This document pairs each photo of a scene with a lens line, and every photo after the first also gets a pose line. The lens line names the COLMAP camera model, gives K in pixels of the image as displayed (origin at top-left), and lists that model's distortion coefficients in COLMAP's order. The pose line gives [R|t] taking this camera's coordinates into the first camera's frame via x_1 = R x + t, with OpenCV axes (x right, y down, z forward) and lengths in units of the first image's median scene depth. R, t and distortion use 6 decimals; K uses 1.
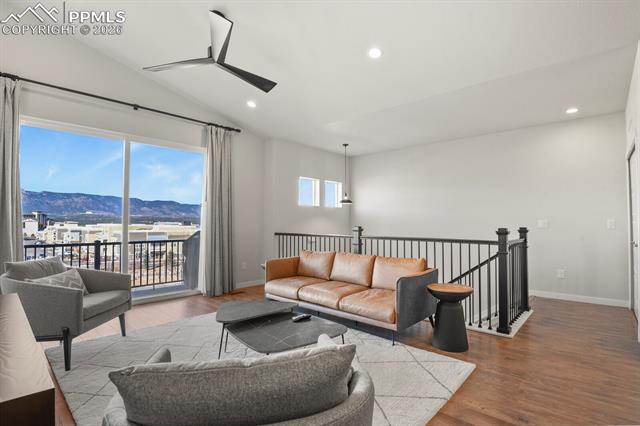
lens RADIAL K [[306.1, 0, 320.0], [0, 306.1, 213.0], [0, 0, 1]] dist [-0.000902, -0.000194]
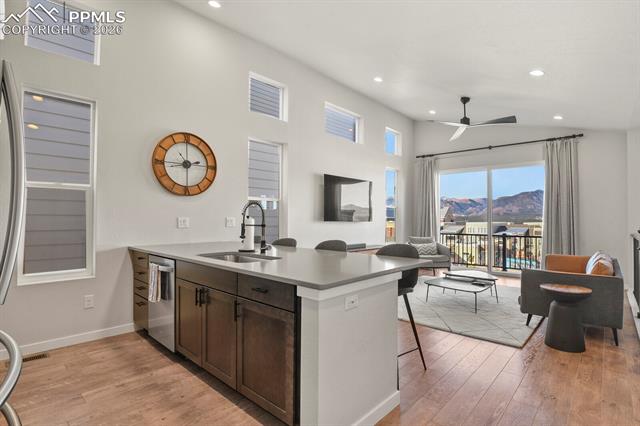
lens RADIAL K [[325.7, 0, 320.0], [0, 325.7, 213.0], [0, 0, 1]] dist [-0.000742, -0.000100]
pose [[0.019228, -0.021120, -0.999592, 1.743669], [0.016386, 0.999649, -0.020806, -0.001269], [0.999681, -0.015980, 0.019567, 0.205503]]
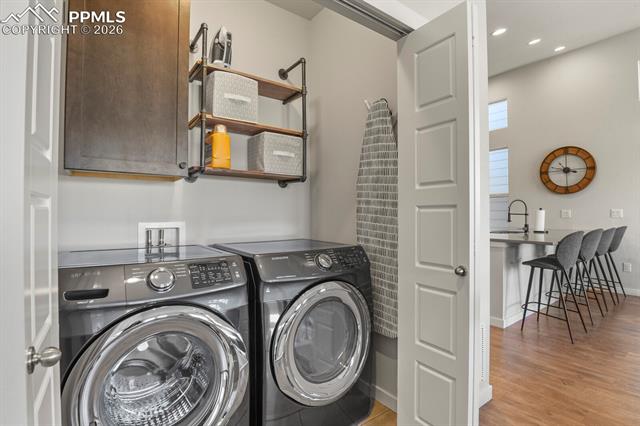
lens RADIAL K [[306.1, 0, 320.0], [0, 306.1, 213.0], [0, 0, 1]] dist [-0.000902, -0.000194]
pose [[-0.982609, 0.000361, 0.185687, 1.356646], [-0.003420, 0.999793, -0.020039, 0.042974], [-0.185656, -0.020325, -0.982405, 1.859626]]
